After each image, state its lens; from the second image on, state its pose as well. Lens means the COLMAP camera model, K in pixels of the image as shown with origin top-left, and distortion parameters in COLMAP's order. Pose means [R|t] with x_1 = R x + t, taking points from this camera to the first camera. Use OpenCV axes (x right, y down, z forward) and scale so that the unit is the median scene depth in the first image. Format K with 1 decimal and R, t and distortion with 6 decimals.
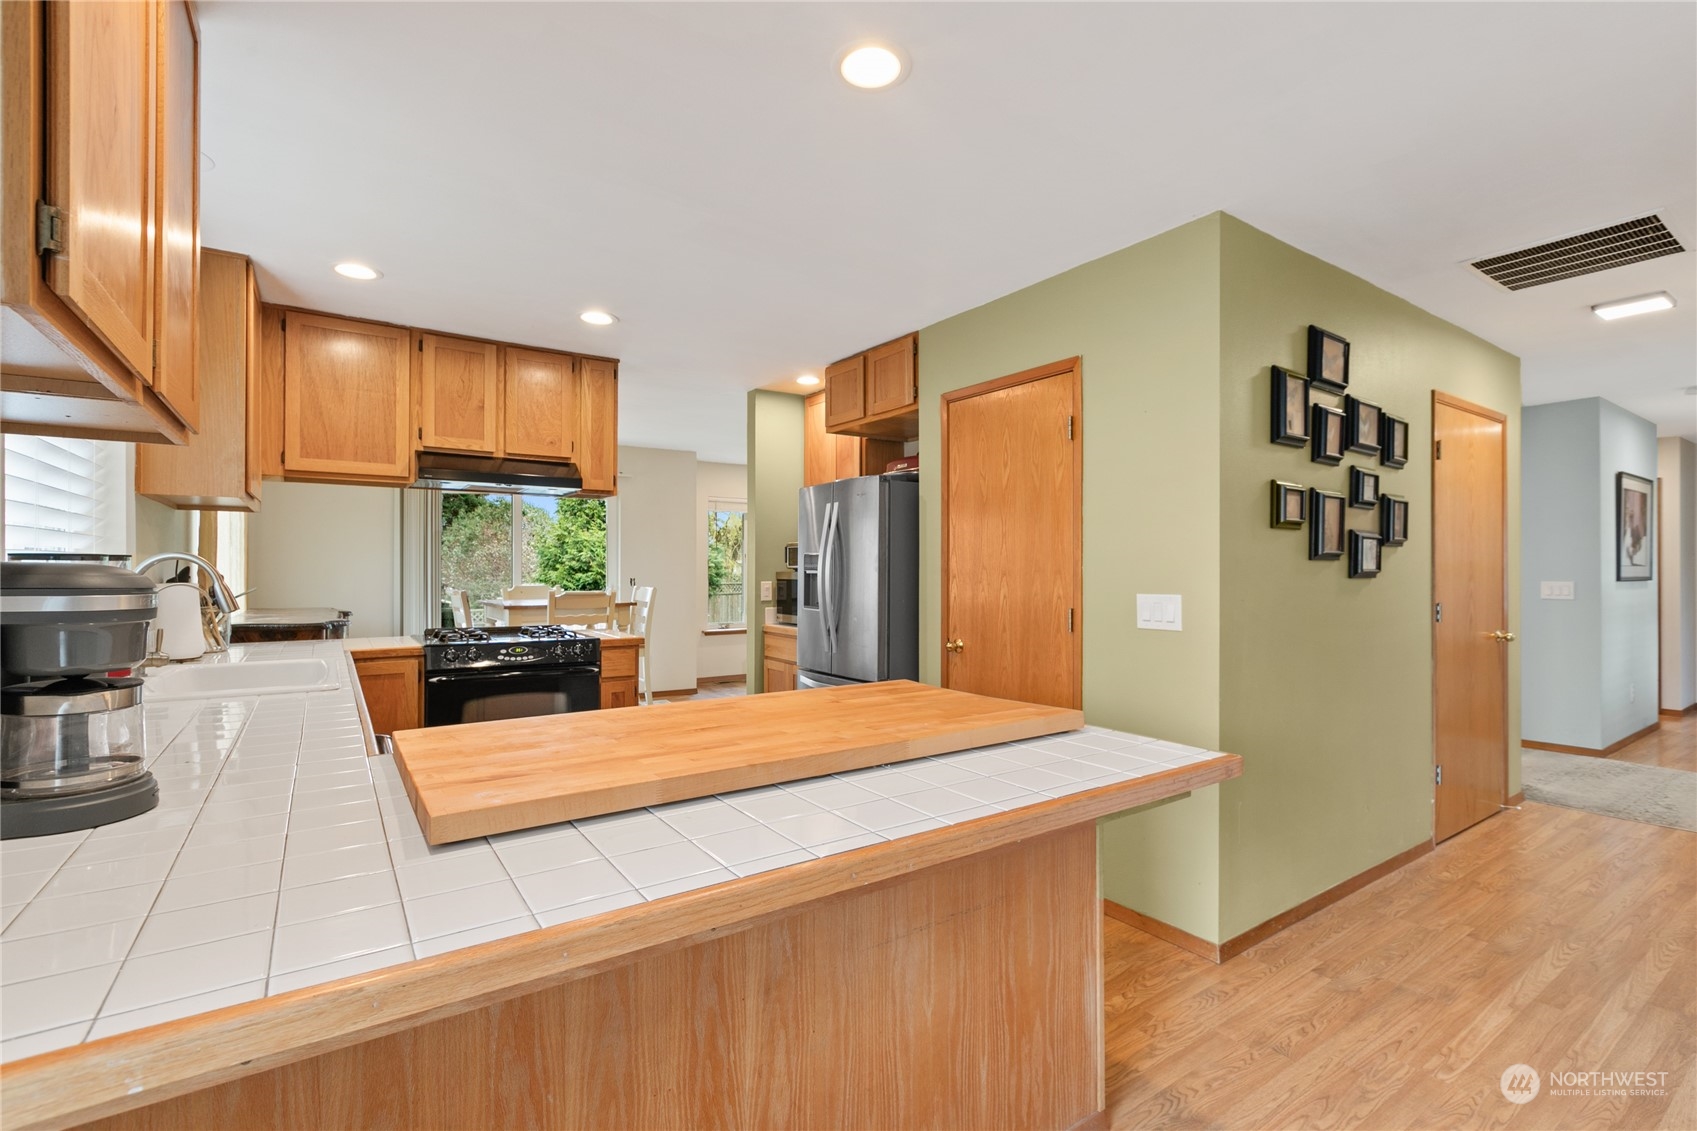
lens RADIAL K [[765.7, 0, 844.2], [0, 765.7, 576.4], [0, 0, 1]] dist [-0.000827, 0.000209]
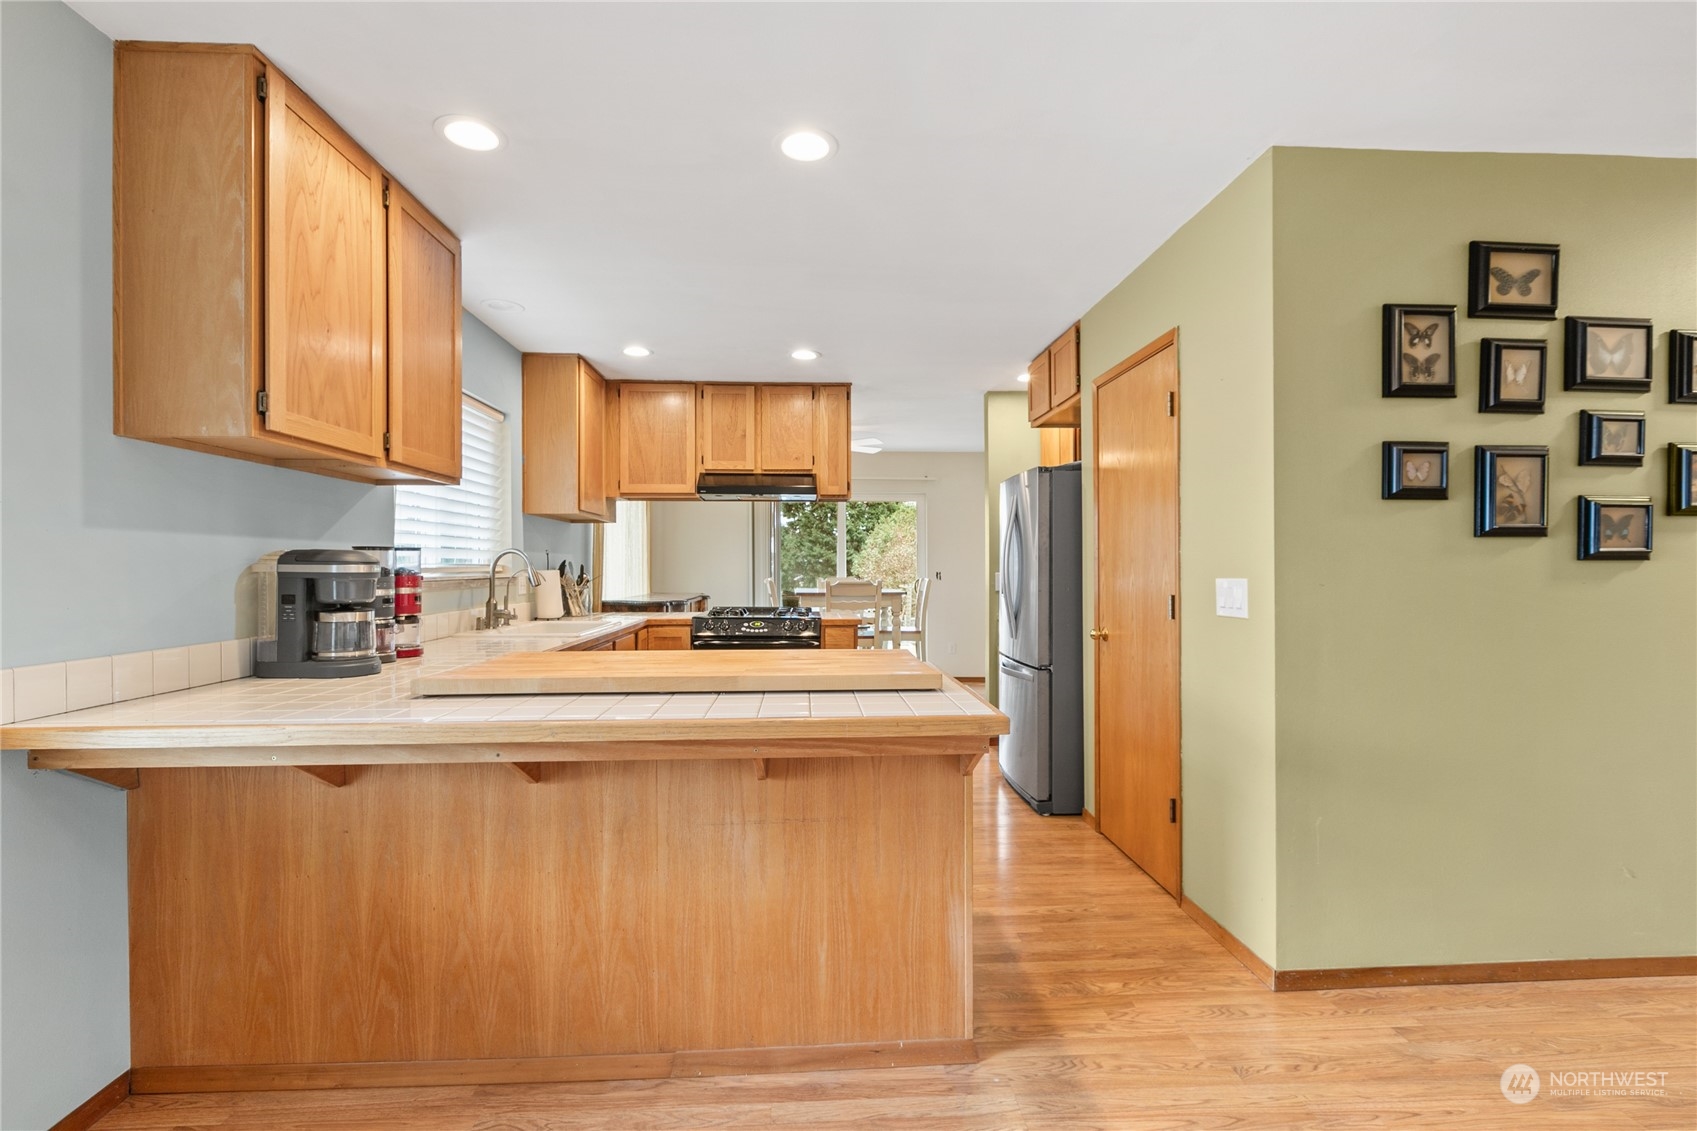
lens RADIAL K [[765.7, 0, 844.2], [0, 765.7, 576.4], [0, 0, 1]] dist [-0.000827, 0.000209]
pose [[0.854531, 0.001204, -0.519399, 0.442010], [-0.000737, 0.999999, 0.001105, 0.019065], [0.519400, -0.000561, 0.854531, -0.018474]]
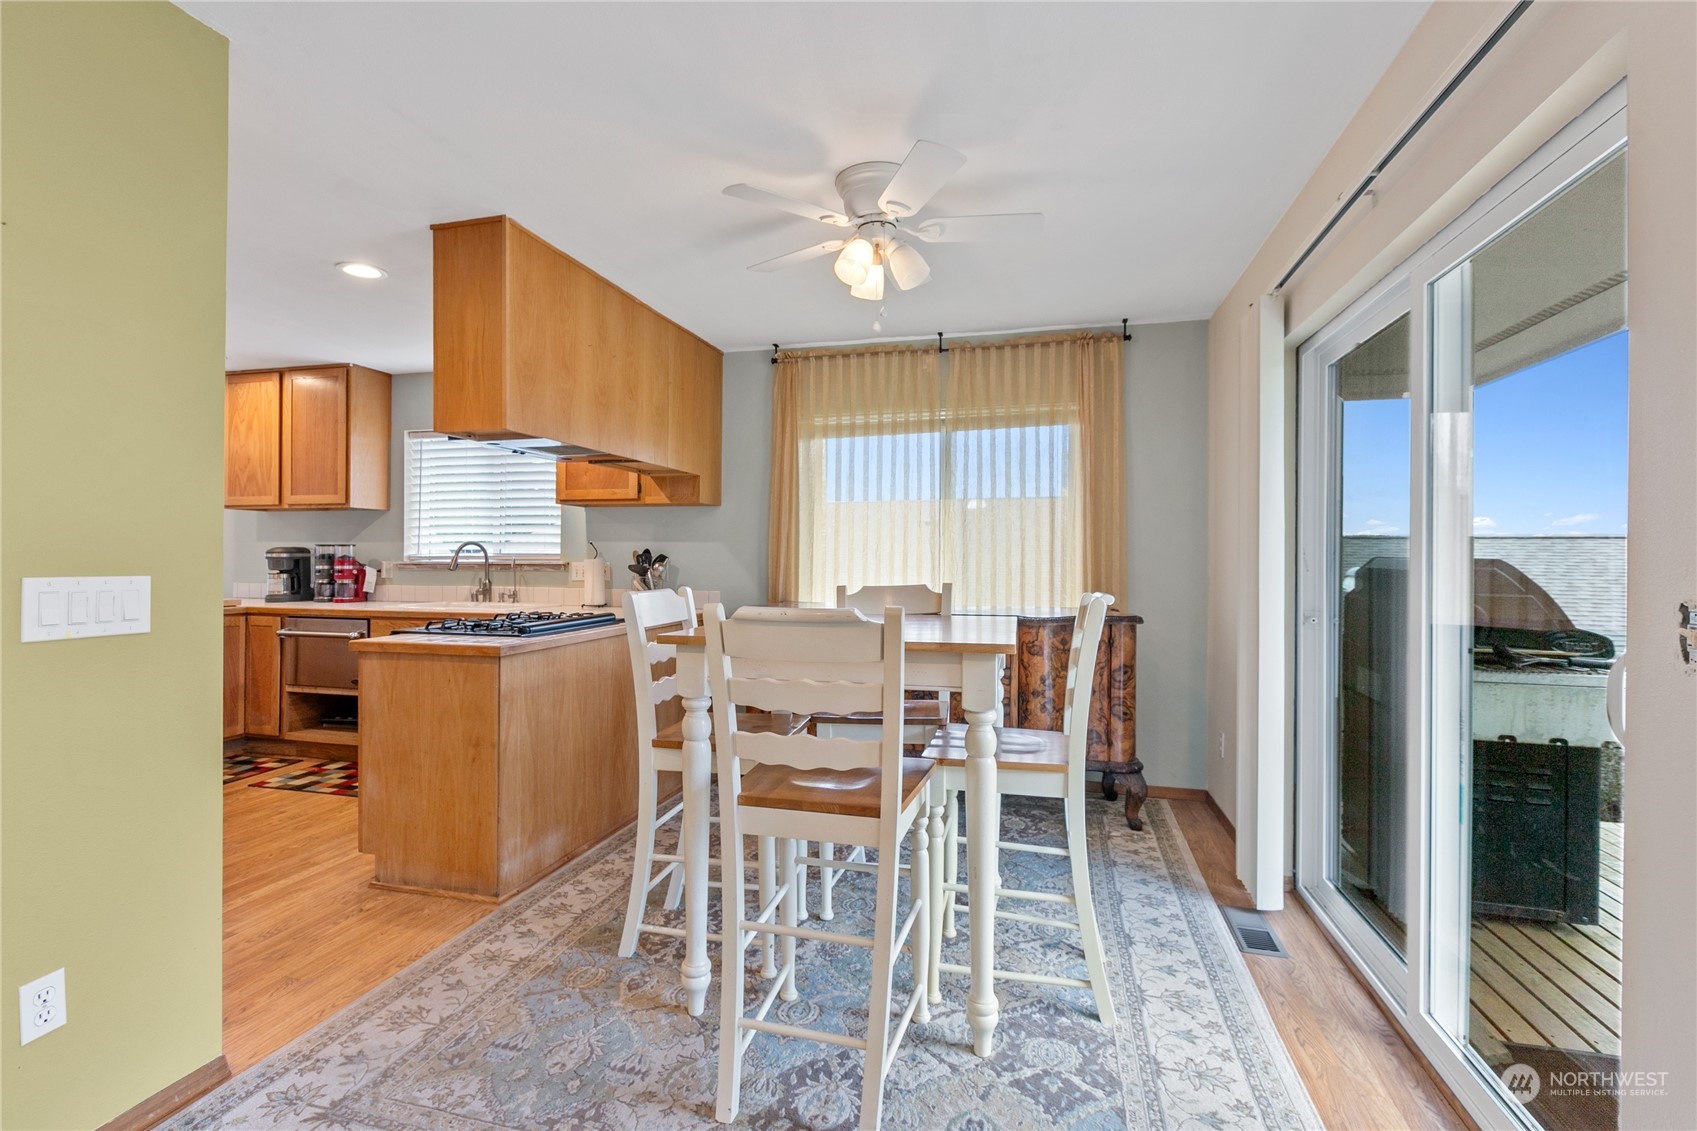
lens RADIAL K [[766.5, 0, 845.8], [0, 766.5, 554.4], [0, 0, 1]] dist [0.000174, -0.000057]
pose [[-0.750767, -0.010208, -0.660488, -0.191129], [-0.016569, 0.999857, 0.003380, -0.016448], [0.660359, 0.013481, -0.750829, 2.523581]]
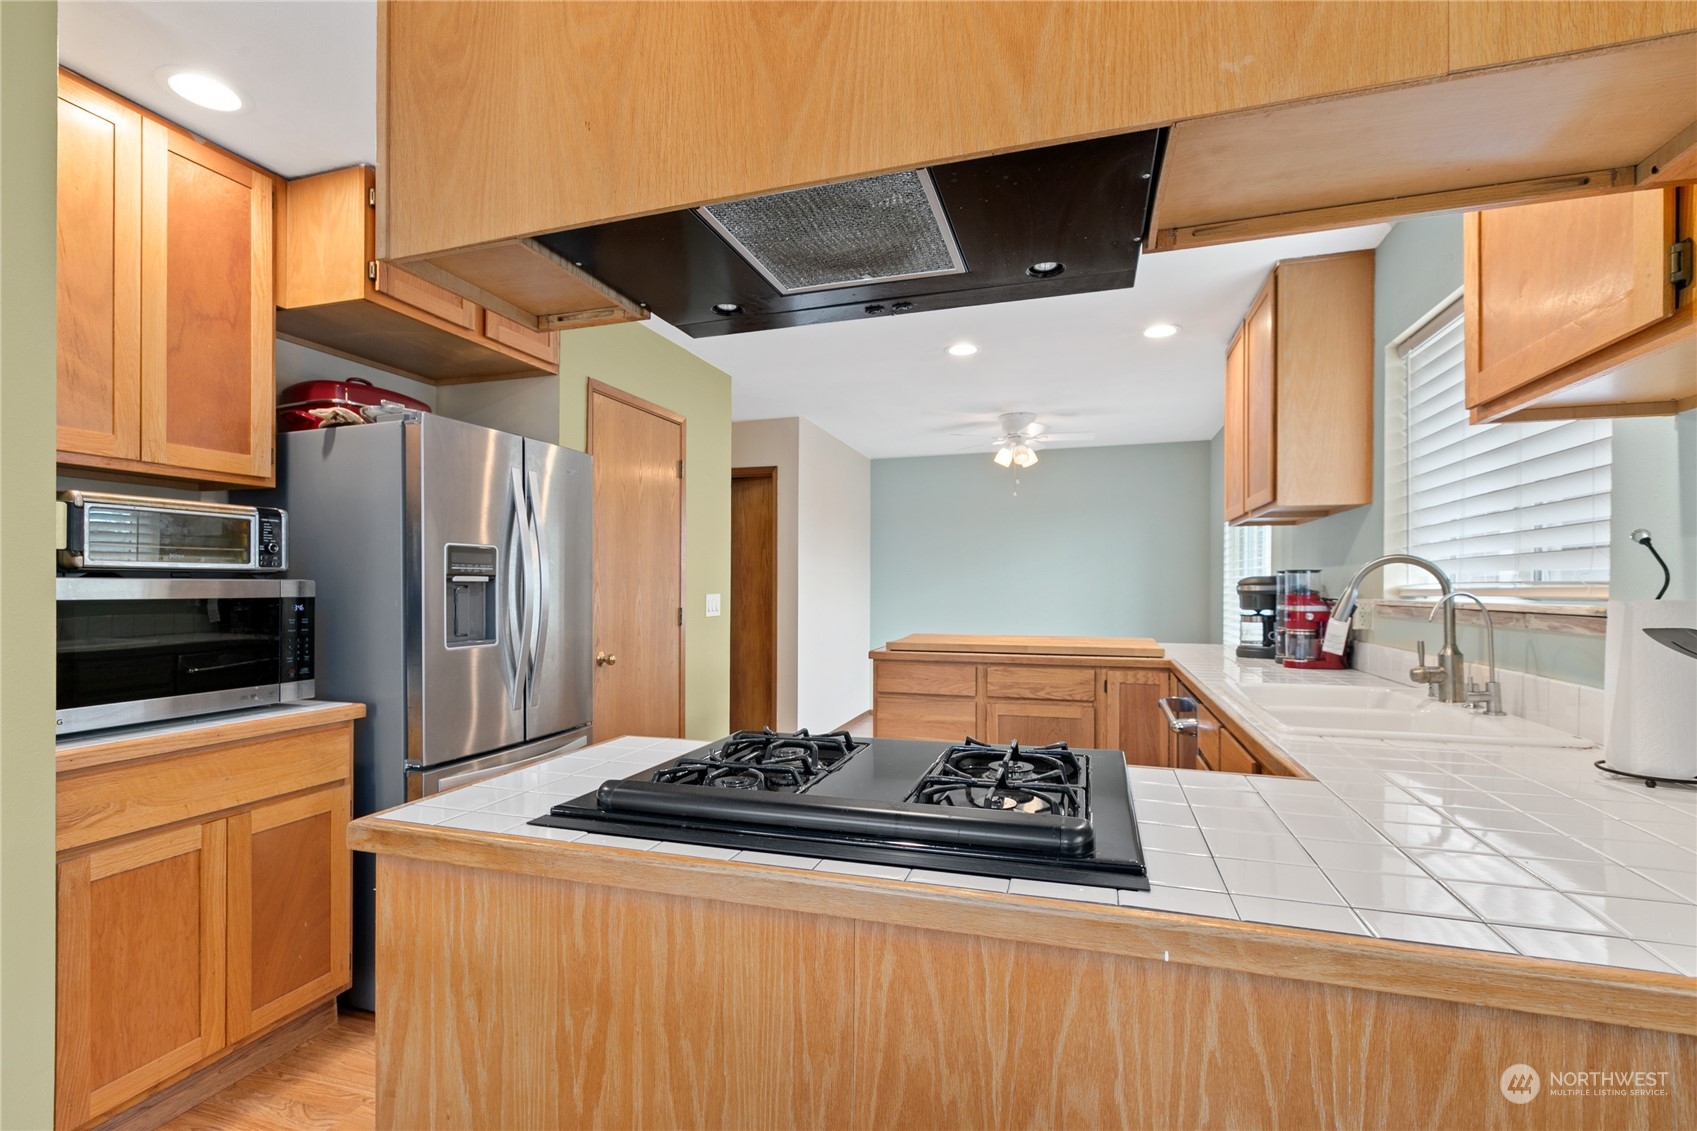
lens RADIAL K [[765.7, 0, 844.2], [0, 765.7, 576.4], [0, 0, 1]] dist [-0.000827, 0.000209]
pose [[-0.609885, 0.006473, 0.792464, -0.922713], [0.008865, 0.999960, -0.001346, -0.009226], [-0.792440, 0.006204, -0.609918, 1.586956]]
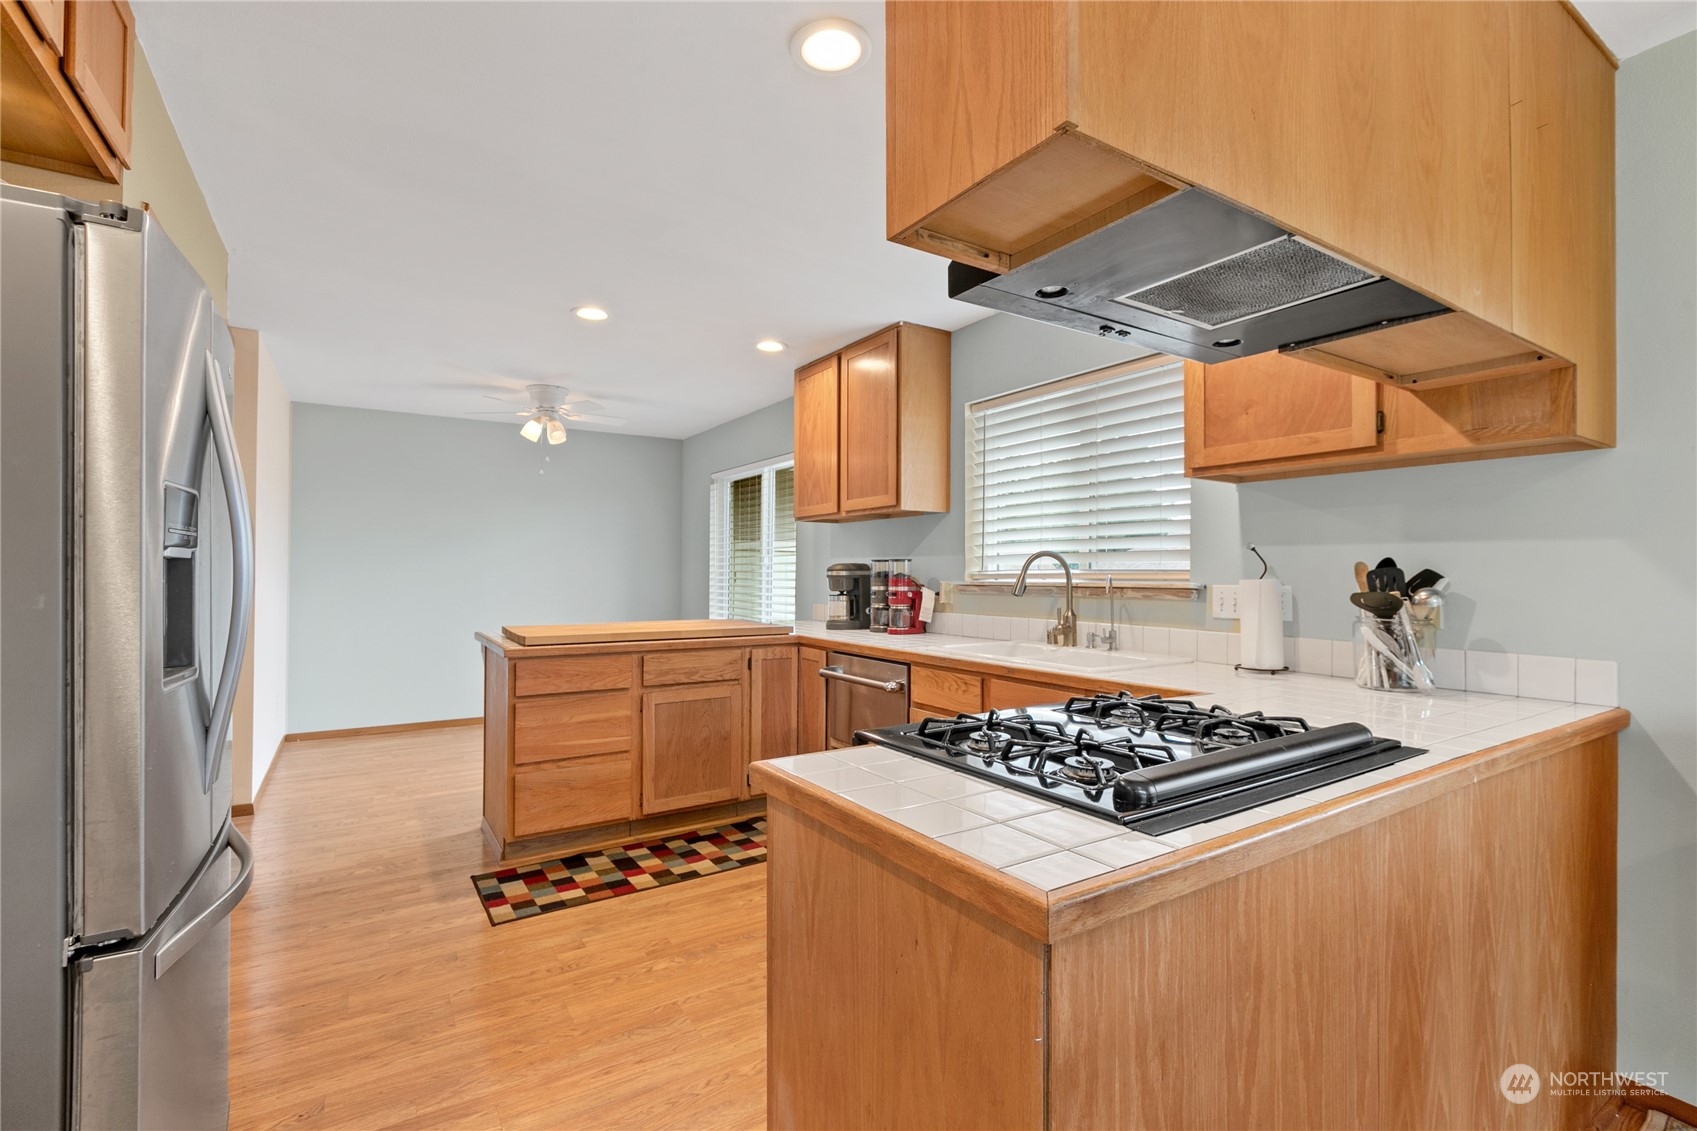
lens RADIAL K [[752.7, 0, 844.3], [0, 752.7, 566.4], [0, 0, 1]] dist [0.007125, 0.000188]
pose [[-0.999420, -0.005551, 0.033612, -0.431912], [-0.005362, 0.999969, 0.005729, -0.008617], [-0.033642, 0.005546, -0.999419, 1.802590]]
